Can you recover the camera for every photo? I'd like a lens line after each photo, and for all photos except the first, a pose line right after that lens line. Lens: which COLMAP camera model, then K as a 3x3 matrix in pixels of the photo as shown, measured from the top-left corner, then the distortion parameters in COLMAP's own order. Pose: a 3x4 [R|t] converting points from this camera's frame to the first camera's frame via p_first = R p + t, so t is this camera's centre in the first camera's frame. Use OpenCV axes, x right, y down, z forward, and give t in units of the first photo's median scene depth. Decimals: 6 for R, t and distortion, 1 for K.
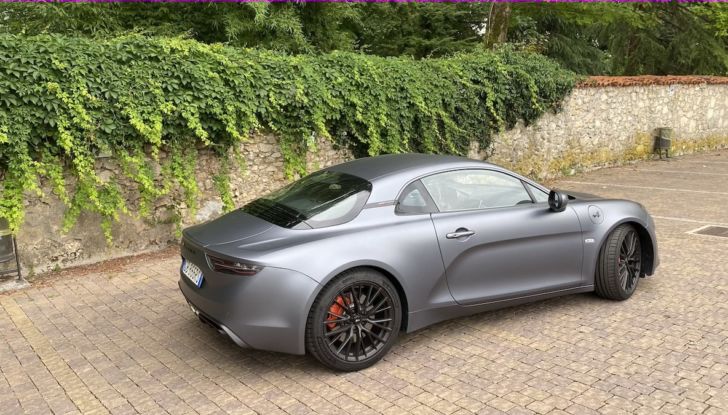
lens RADIAL K [[606.4, 0, 362.2], [0, 606.4, 196.3], [0, 0, 1]] dist [0.086394, -0.185384]
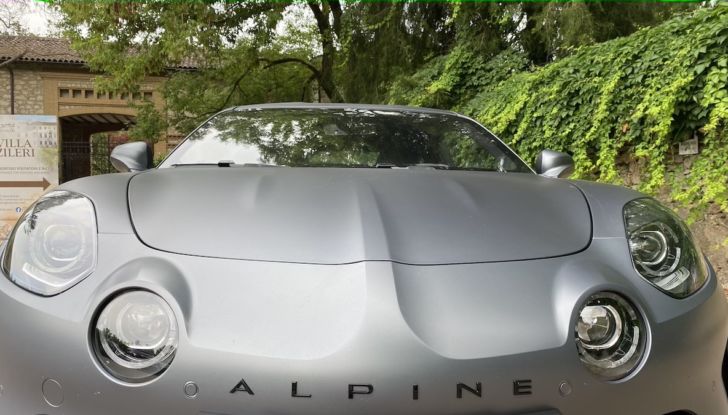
lens RADIAL K [[571.7, 0, 359.5], [0, 571.7, 215.7], [0, 0, 1]] dist [0.006782, 0.008684]
pose [[-0.436153, 0.058011, -0.898001, 0.442494], [-0.116888, 0.985813, 0.120455, -0.022039], [0.892249, 0.157502, -0.423185, 0.889574]]
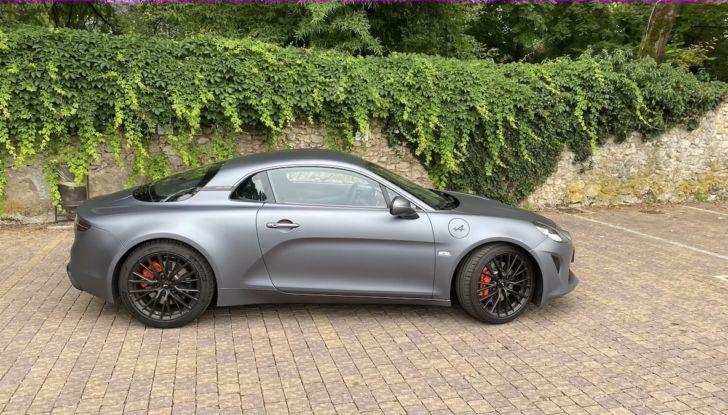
lens RADIAL K [[567.5, 0, 364.0], [0, 567.5, 207.5], [0, 0, 1]] dist [0.094107, -0.190990]
pose [[0.914154, 0.123885, -0.385973, 0.384210], [-0.113483, 0.992295, 0.049718, -0.019218], [0.389158, -0.001649, 0.921170, 0.082160]]
